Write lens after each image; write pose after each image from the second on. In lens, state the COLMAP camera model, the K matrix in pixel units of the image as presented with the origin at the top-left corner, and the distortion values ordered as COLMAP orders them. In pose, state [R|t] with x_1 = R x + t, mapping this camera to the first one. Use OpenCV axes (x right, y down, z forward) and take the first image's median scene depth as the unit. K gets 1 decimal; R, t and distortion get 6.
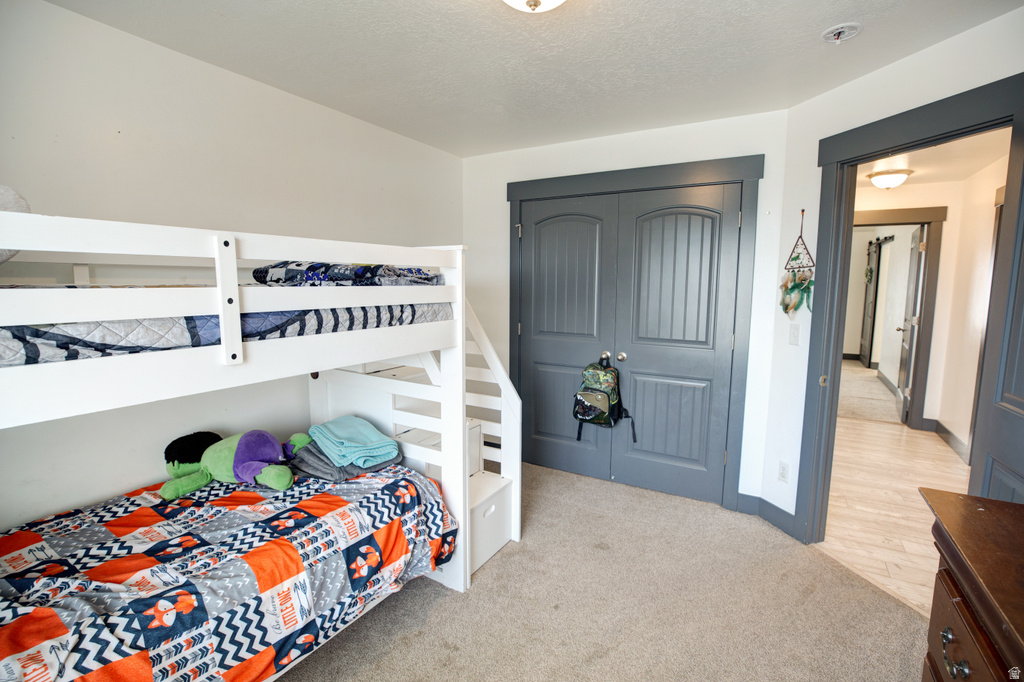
lens RADIAL K [[470.8, 0, 514.9], [0, 470.8, 341.8], [0, 0, 1]] dist [-0.030197, 0.007965]
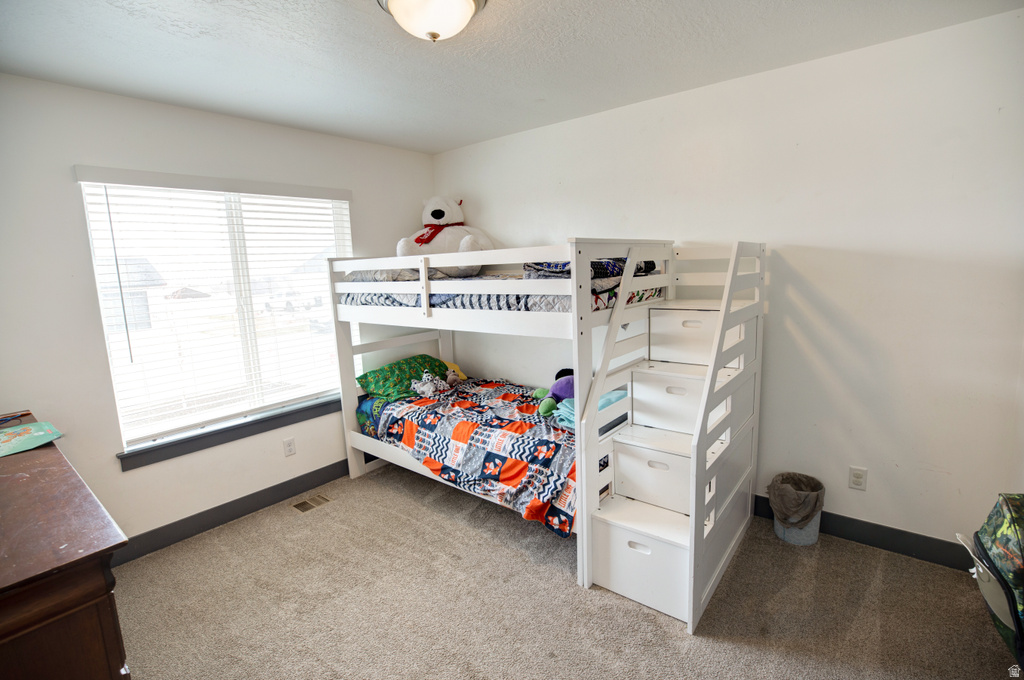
lens RADIAL K [[470.8, 0, 514.9], [0, 470.8, 340.8], [0, 0, 1]] dist [-0.030197, 0.007965]
pose [[-0.141861, 0.154405, -0.977770, 1.140439], [-0.084040, 0.982315, 0.167316, -0.189194], [0.986313, 0.105907, -0.126376, 1.315768]]
